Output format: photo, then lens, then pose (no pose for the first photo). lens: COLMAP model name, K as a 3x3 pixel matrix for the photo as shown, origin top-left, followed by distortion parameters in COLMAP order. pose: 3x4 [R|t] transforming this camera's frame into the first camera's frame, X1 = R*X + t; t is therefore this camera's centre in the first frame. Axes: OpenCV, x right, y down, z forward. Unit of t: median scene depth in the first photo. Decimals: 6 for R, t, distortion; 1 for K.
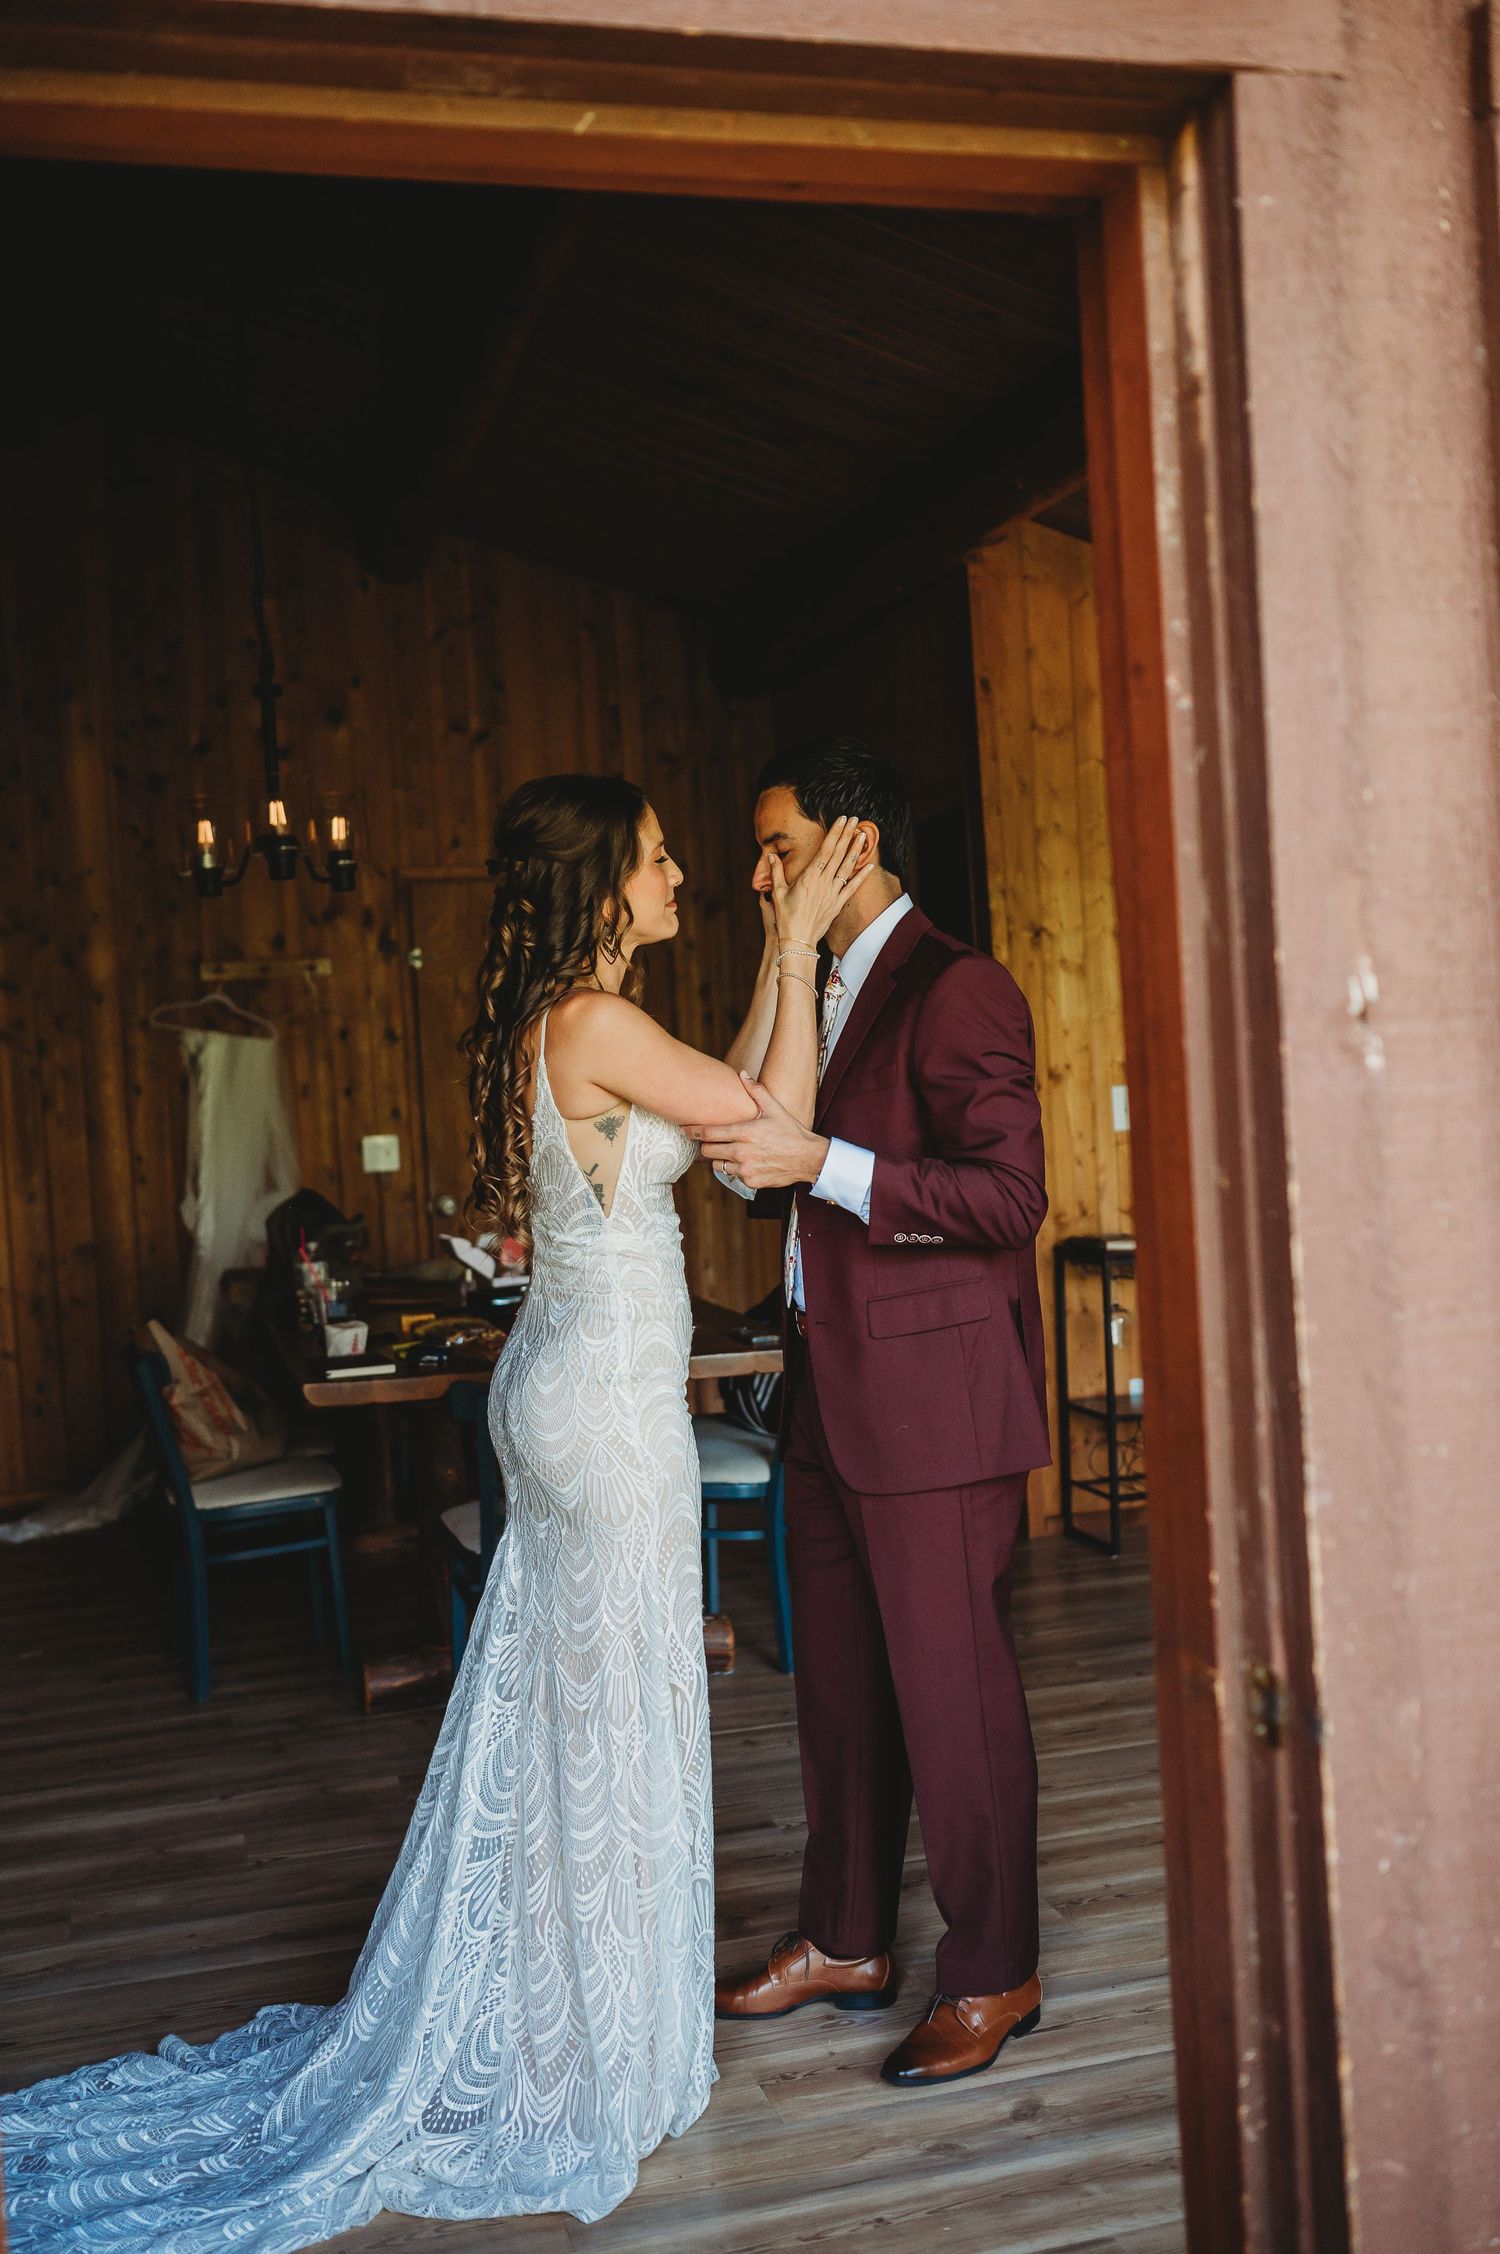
lens RADIAL K [[2145.7, 0, 754.9], [0, 2145.7, 1140.7], [0, 0, 1]] dist [-0.008985, 0.009730]
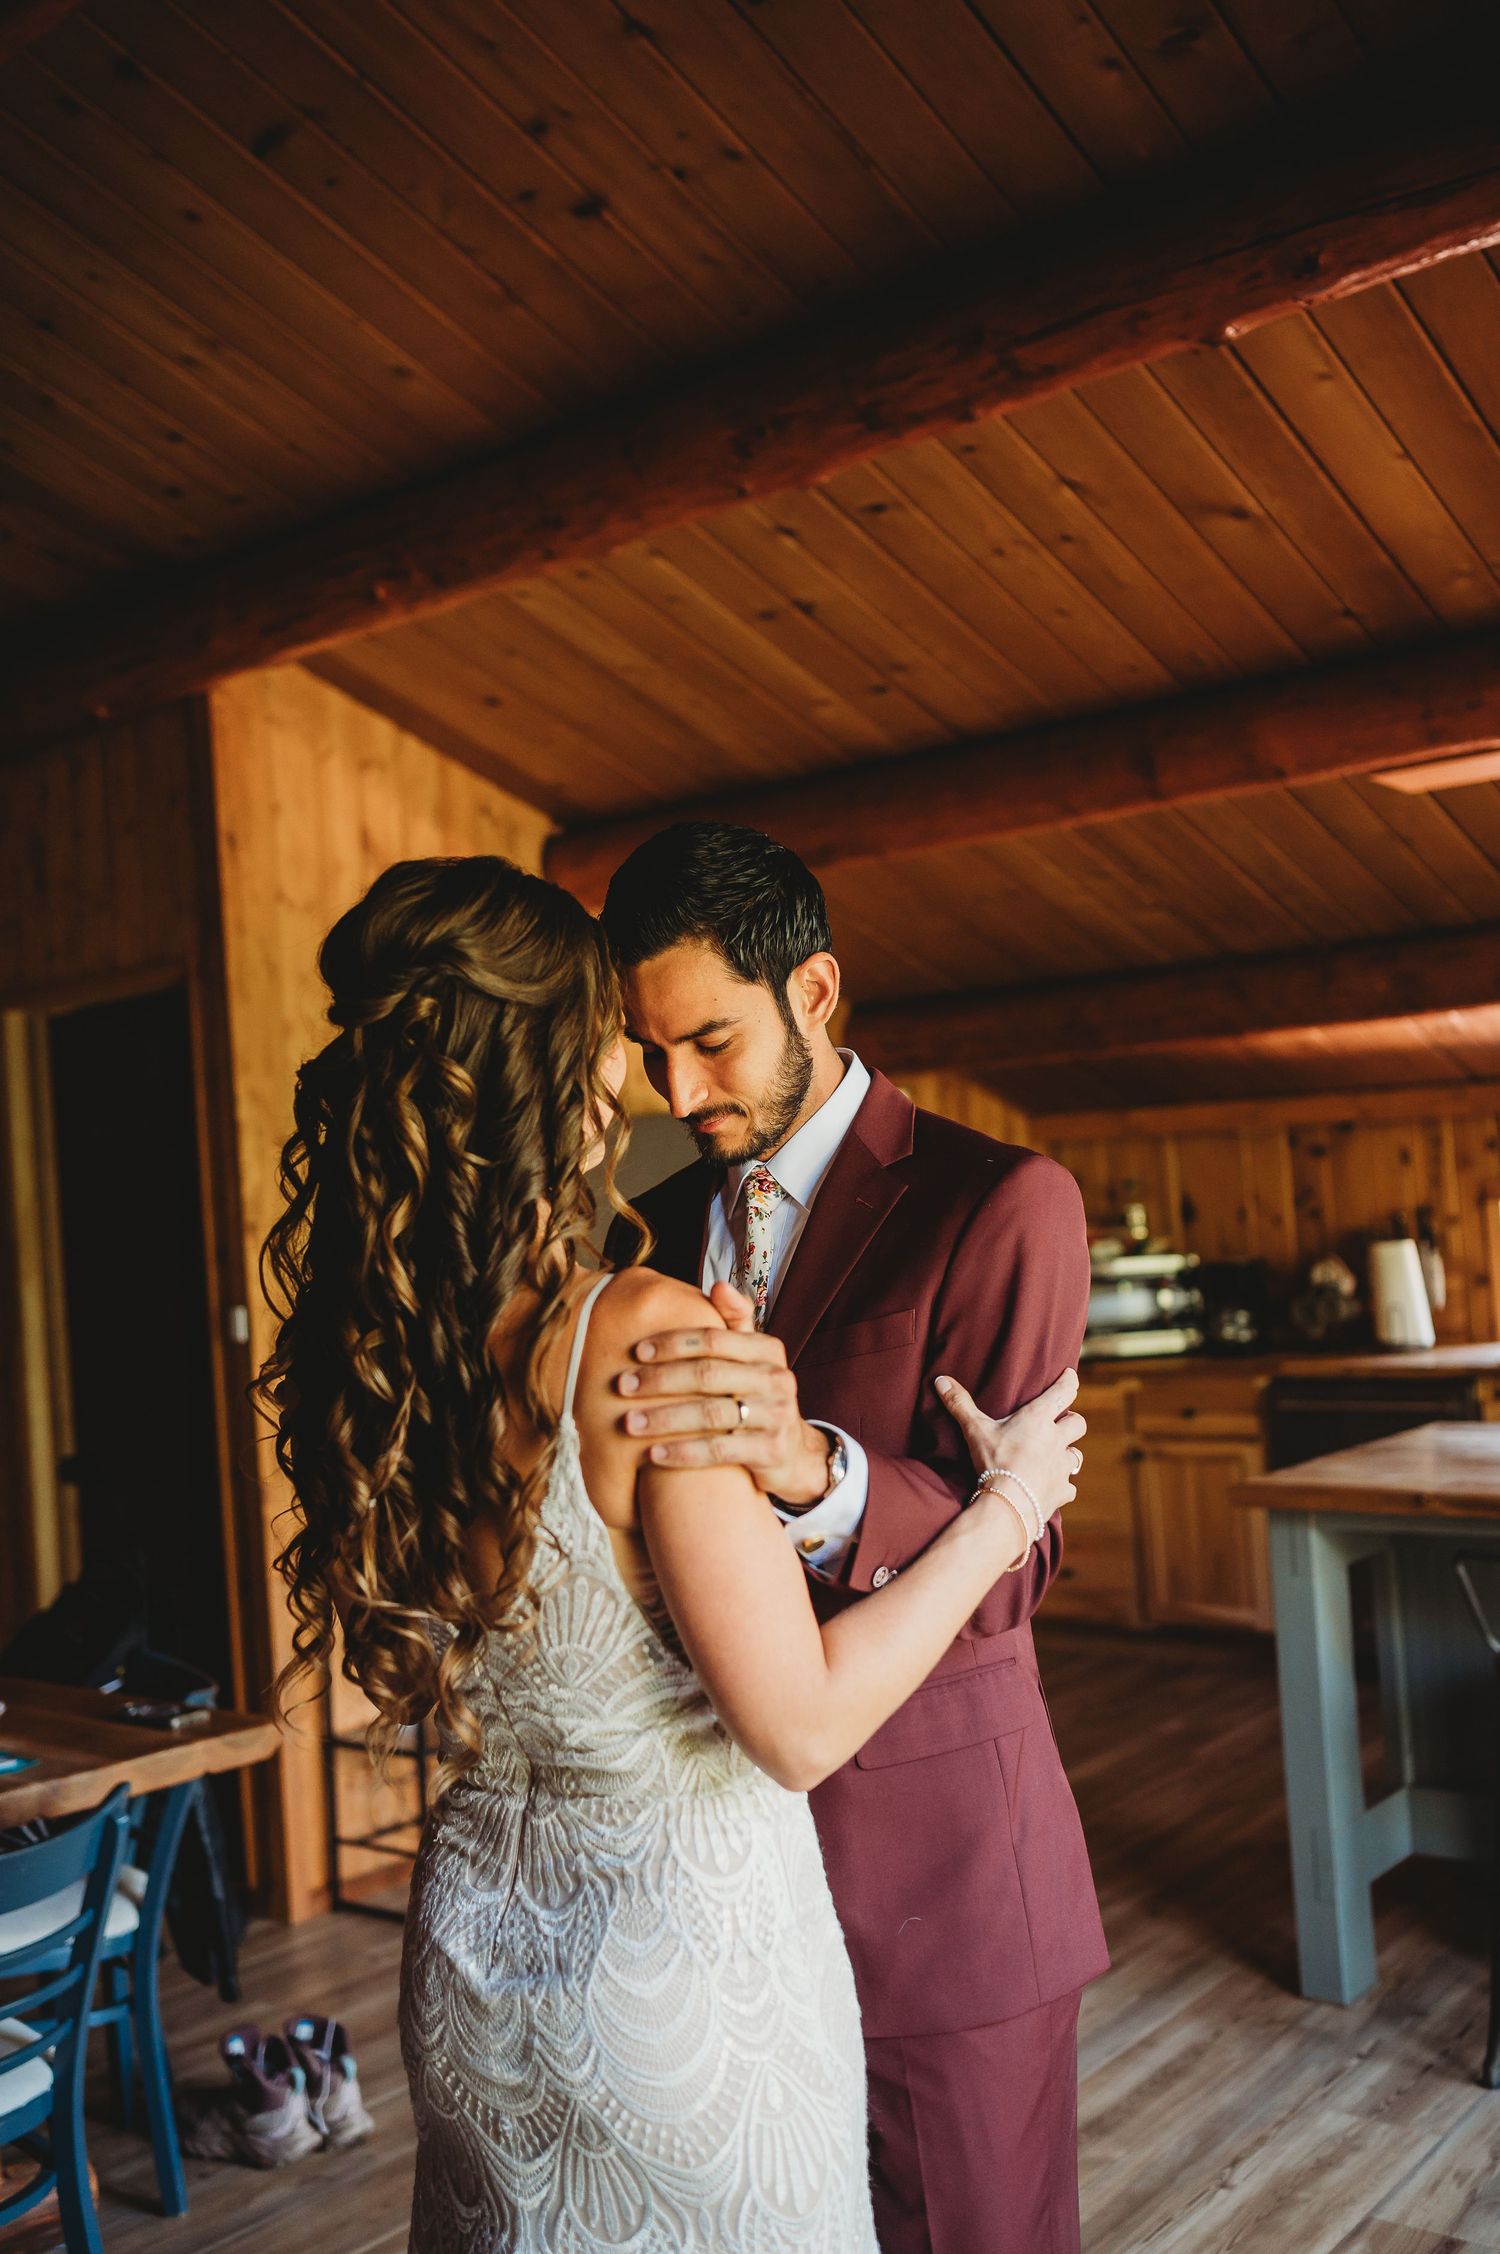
lens RADIAL K [[2145.7, 0, 754.9], [0, 2145.7, 1140.7], [0, 0, 1]] dist [-0.008985, 0.009730]
pose [[0.804924, 0.026420, 0.592789, -0.253919], [0.043656, 0.993664, -0.103565, -0.012005], [-0.591769, 0.109241, 0.798671, 0.314908]]
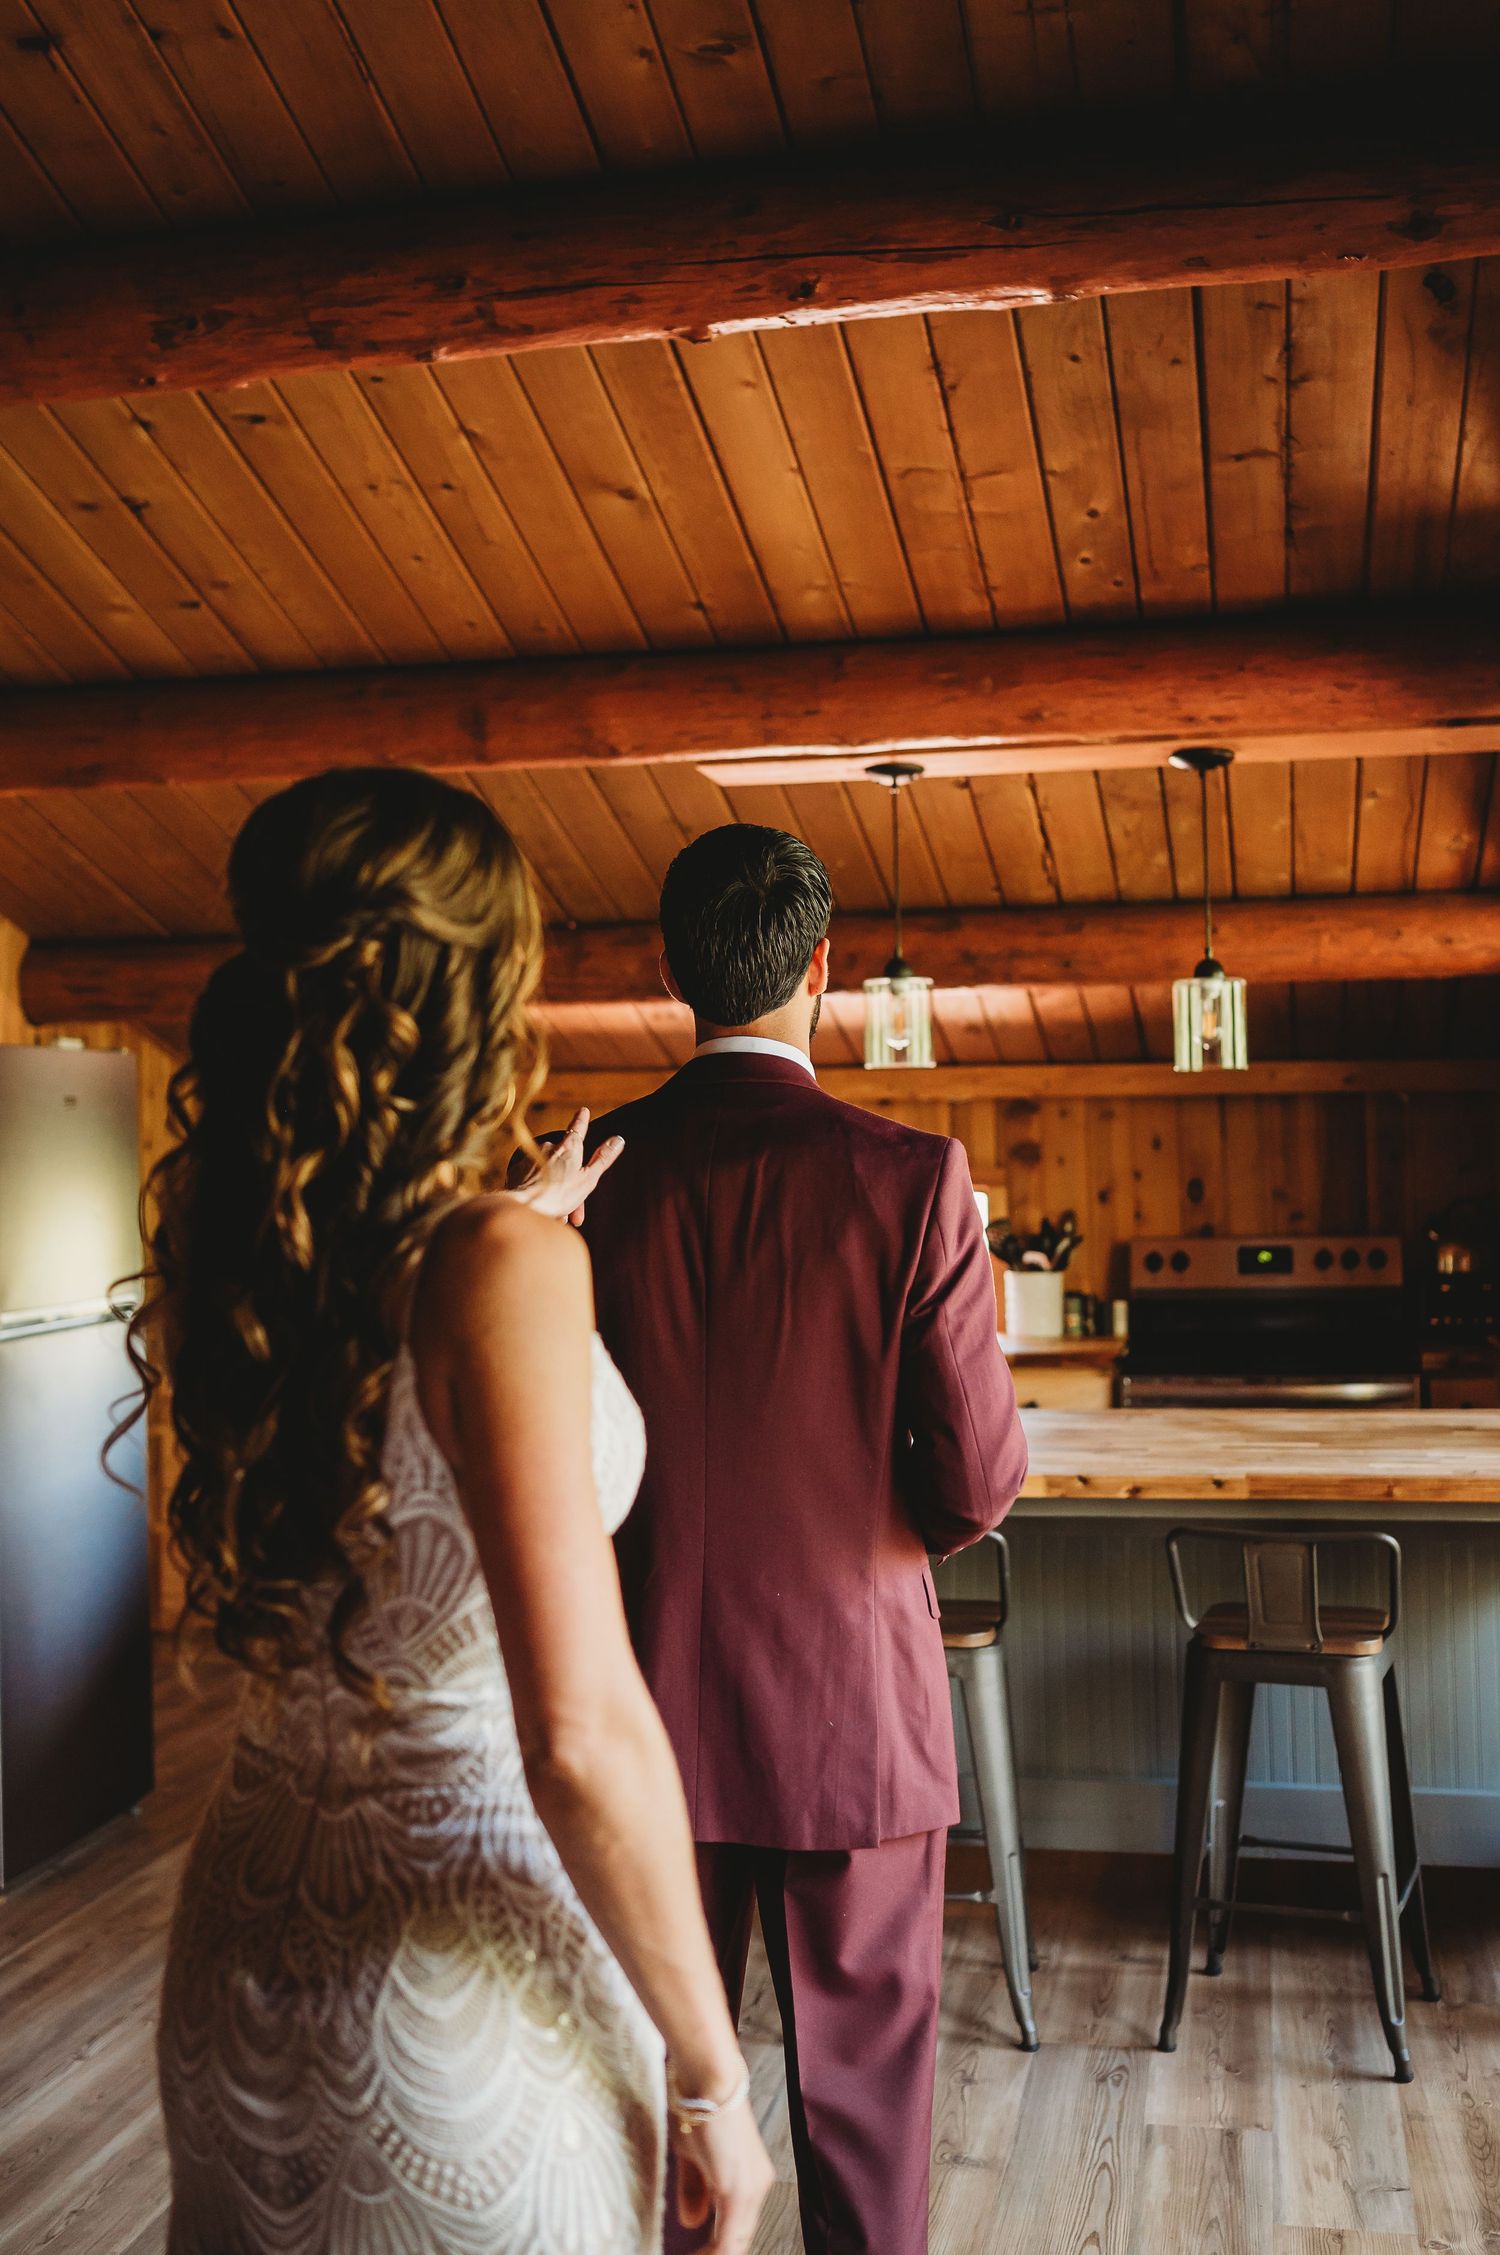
lens RADIAL K [[2380.1, 0, 773.7], [0, 2380.1, 1041.0], [0, 0, 1]] dist [-0.001475, 0.028903]
pose [[0.439526, 0.088836, 0.893826, -0.437979], [0.034859, 0.992661, -0.115800, -0.009602], [-0.897553, 0.082055, 0.433204, 0.425812]]
